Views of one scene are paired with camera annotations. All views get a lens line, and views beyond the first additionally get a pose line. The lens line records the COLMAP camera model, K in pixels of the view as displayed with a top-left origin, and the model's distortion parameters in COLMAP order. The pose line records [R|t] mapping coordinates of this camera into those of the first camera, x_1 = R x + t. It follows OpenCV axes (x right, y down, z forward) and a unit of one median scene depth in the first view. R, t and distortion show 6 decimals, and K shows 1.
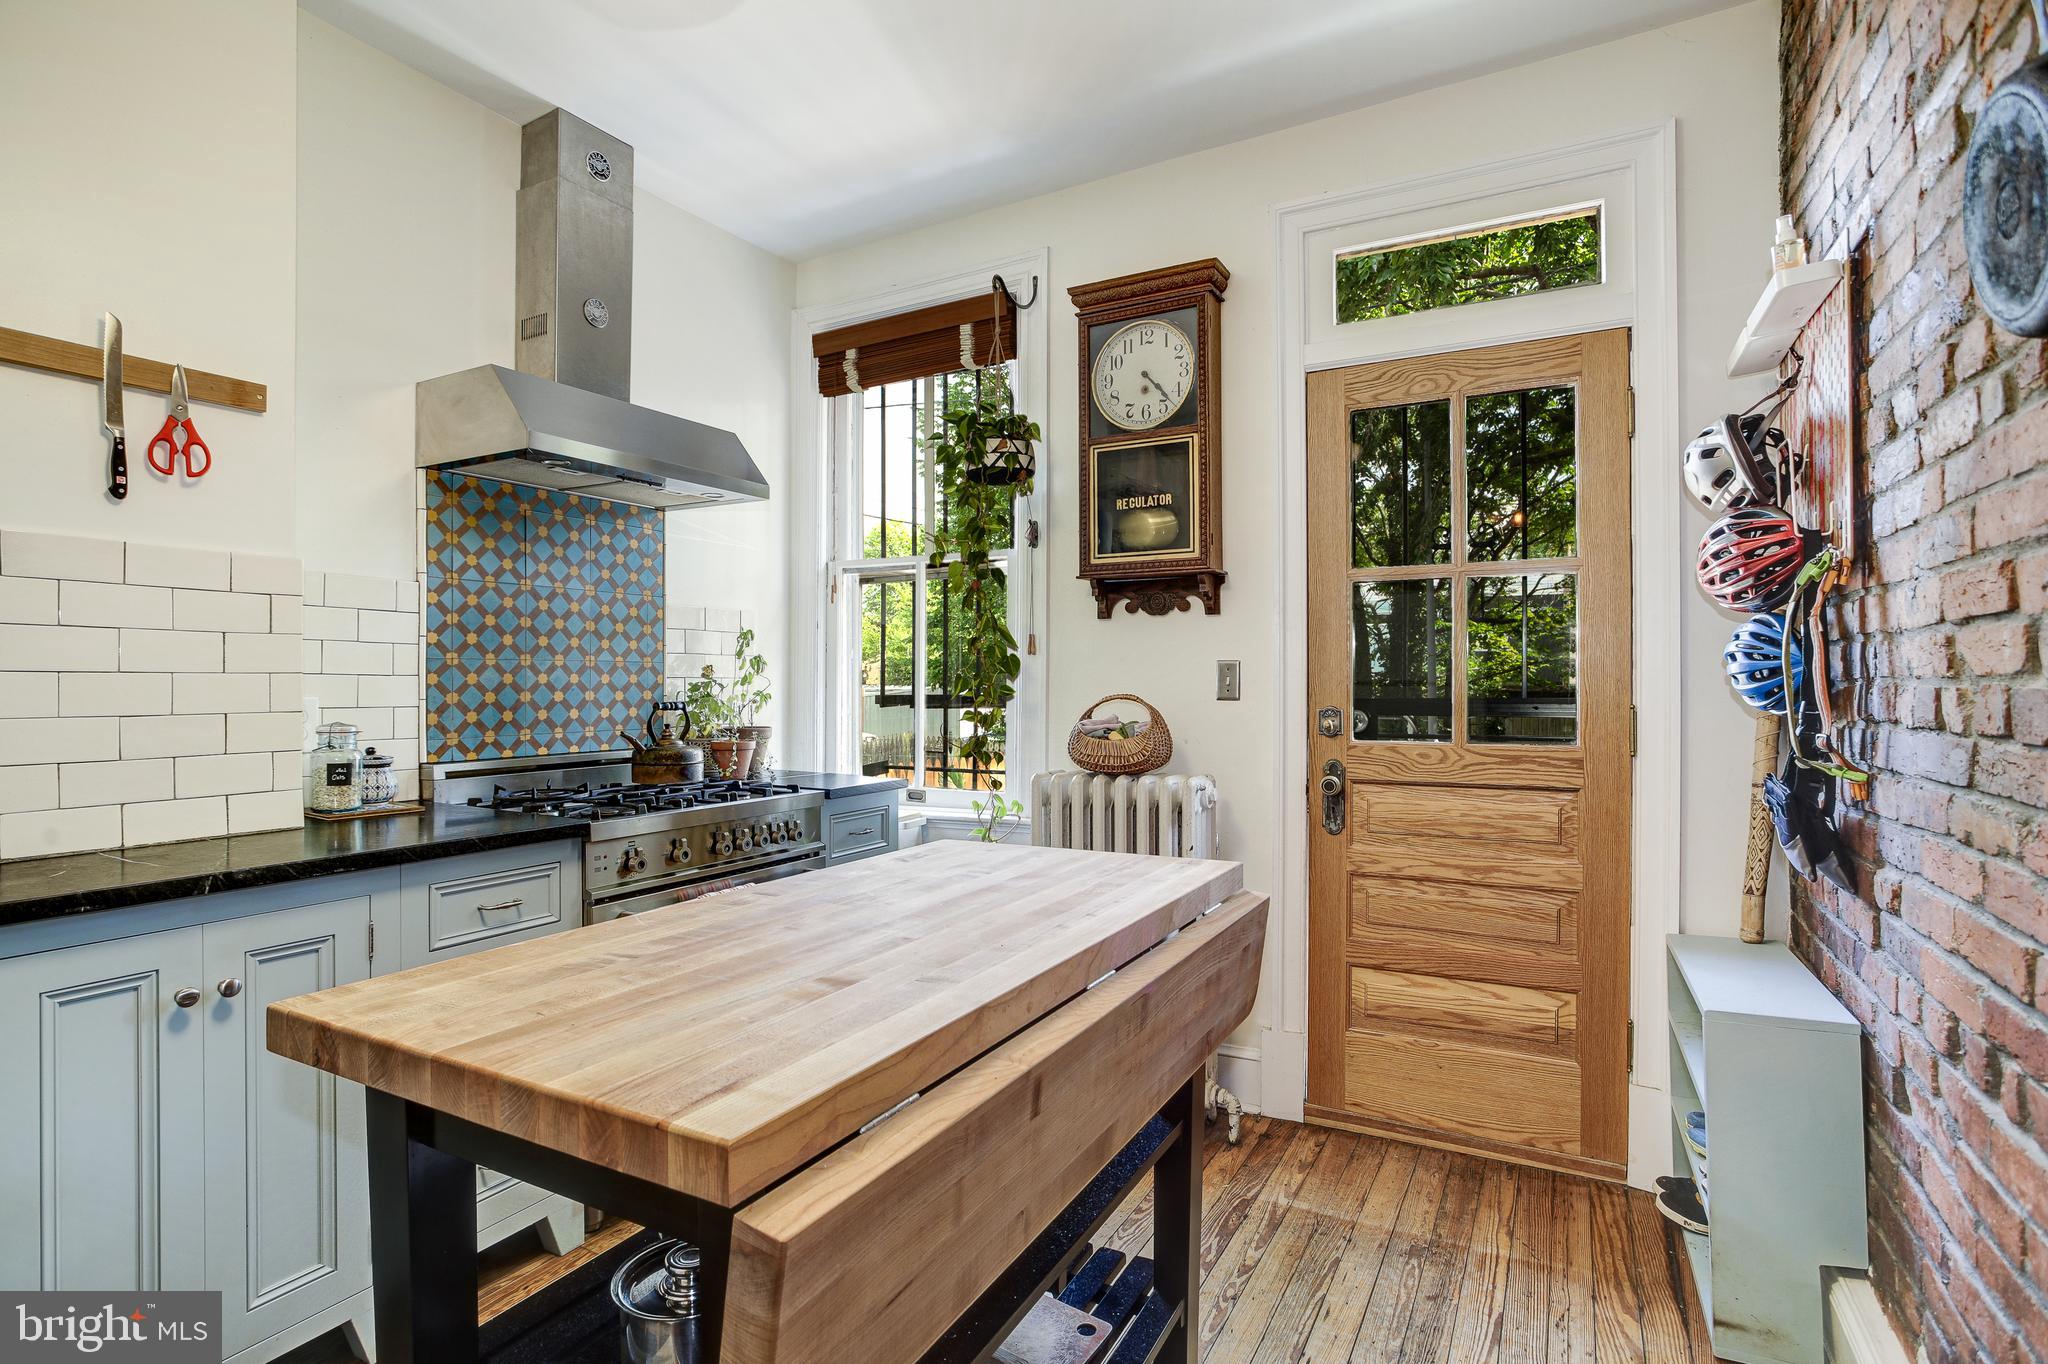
lens RADIAL K [[991.9, 0, 1028.2], [0, 991.9, 685.3], [0, 0, 1]] dist [-0.052427, 0.019652]
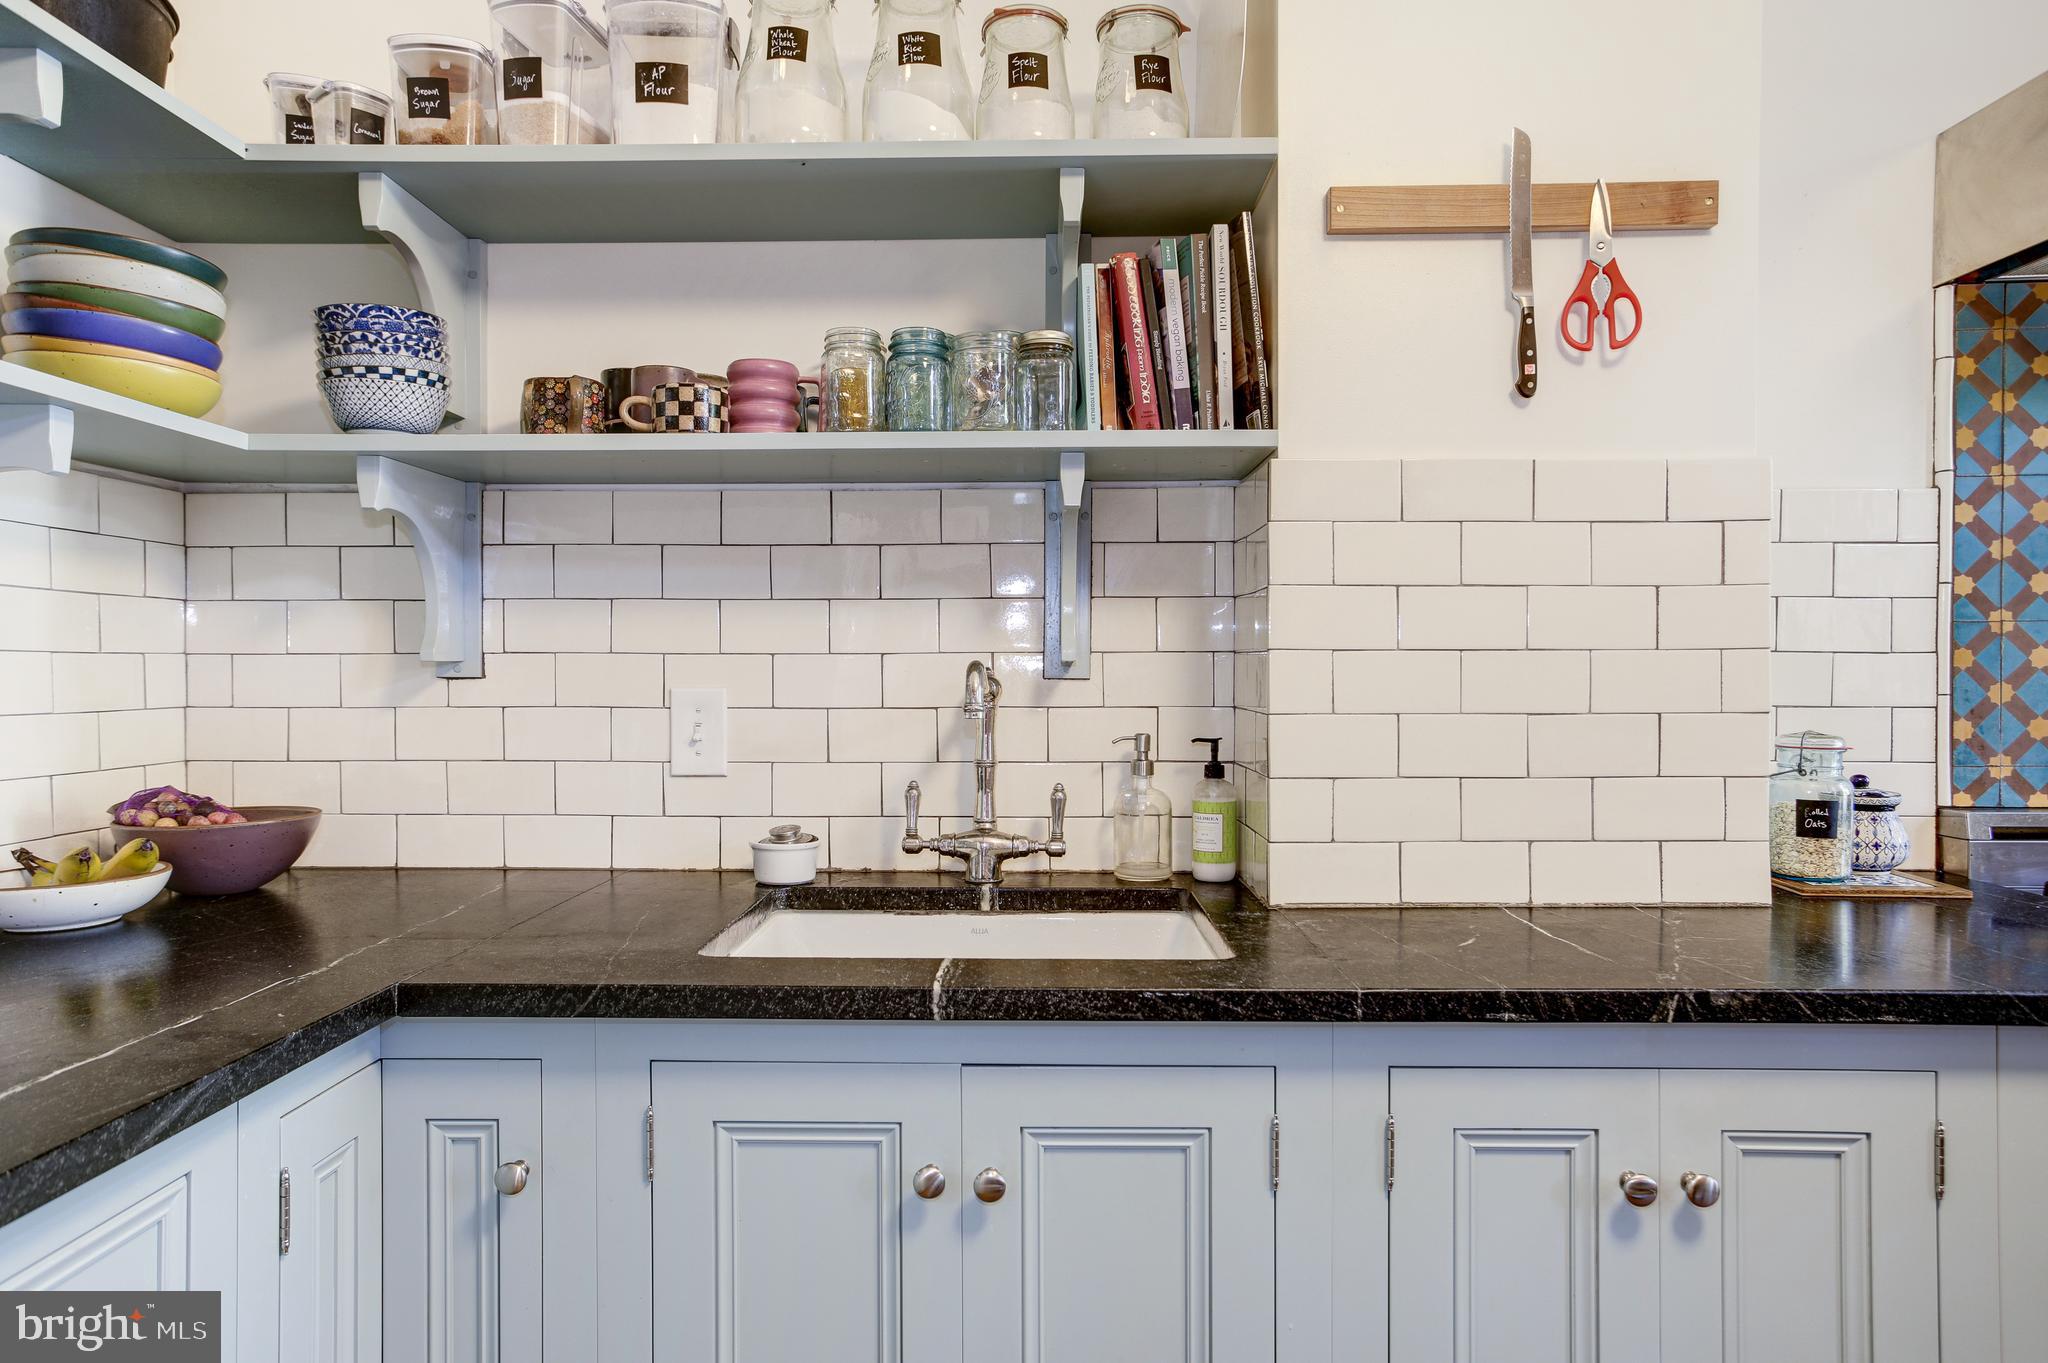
lens RADIAL K [[1270.7, 0, 1018.9], [0, 1270.7, 674.7], [0, 0, 1]] dist [-0.033870, 0.055164]
pose [[0.468550, 0.003598, -0.883430, -0.243211], [-0.001186, 0.999993, 0.003444, 0.001186], [0.883436, -0.000566, 0.468551, 0.195121]]
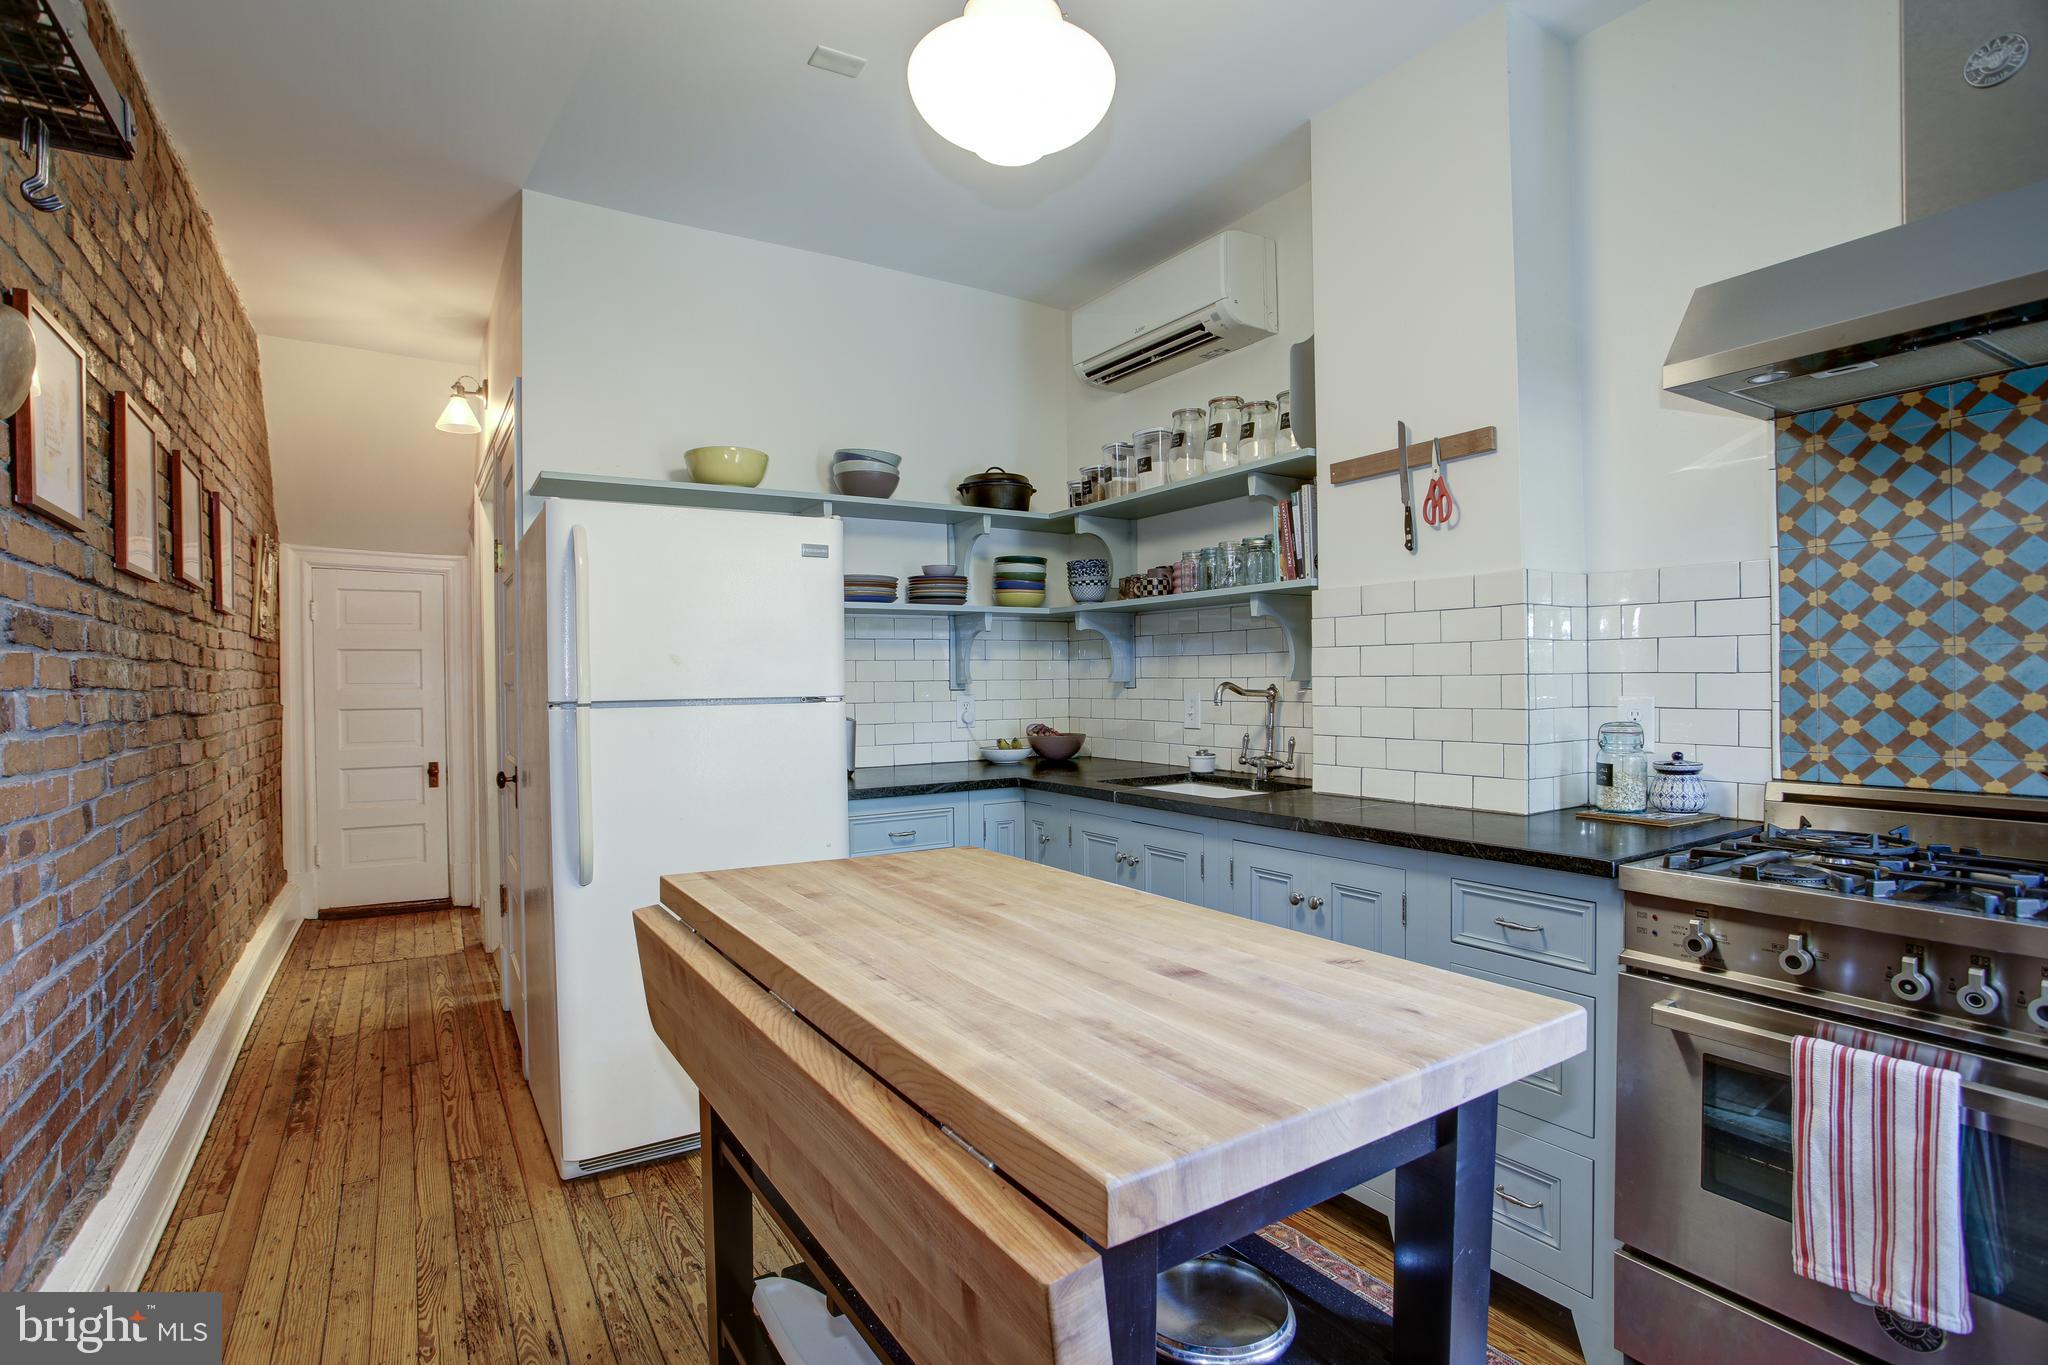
lens RADIAL K [[991.9, 0, 1028.2], [0, 991.9, 685.8], [0, 0, 1]] dist [-0.052427, 0.019652]
pose [[-0.478549, 0.012071, -0.877978, 0.434408], [0.010469, 0.999913, 0.008041, -0.012843], [0.877998, -0.005344, -0.478634, 0.918919]]
